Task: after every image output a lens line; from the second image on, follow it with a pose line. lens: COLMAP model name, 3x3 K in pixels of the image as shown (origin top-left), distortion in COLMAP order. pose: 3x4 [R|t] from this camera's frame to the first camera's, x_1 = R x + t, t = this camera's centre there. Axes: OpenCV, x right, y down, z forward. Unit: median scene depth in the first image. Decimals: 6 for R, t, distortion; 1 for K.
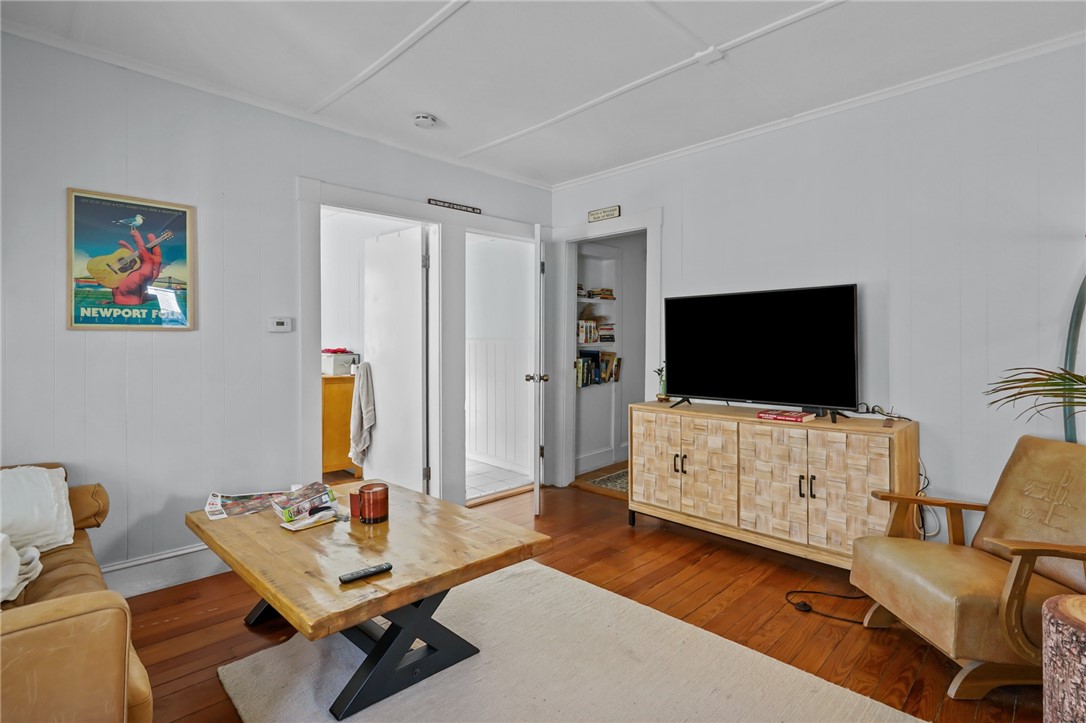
lens RADIAL K [[528.7, 0, 542.6], [0, 528.7, 343.3], [0, 0, 1]] dist [-0.002012, -0.000076]
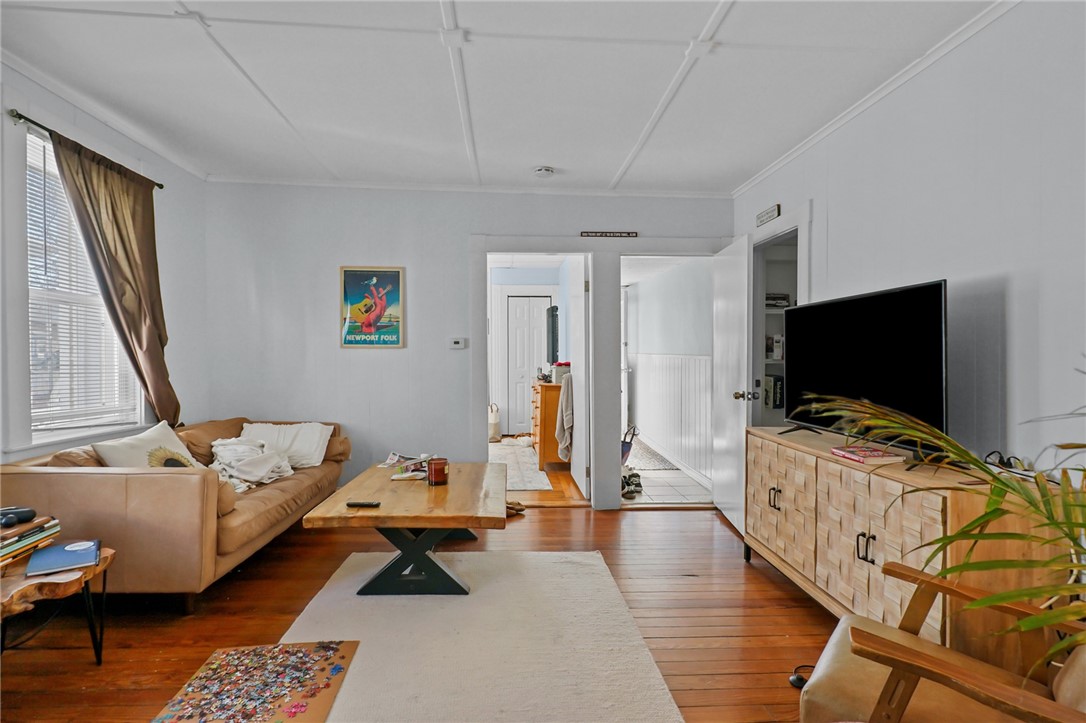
lens RADIAL K [[537.1, 0, 543.0], [0, 537.1, 361.5], [0, 0, 1]] dist [0.002493, -0.000033]
pose [[0.747866, 0.014377, -0.663694, 0.661234], [-0.009720, 0.999895, 0.010707, -0.005316], [0.663779, -0.001556, 0.747927, 0.095015]]
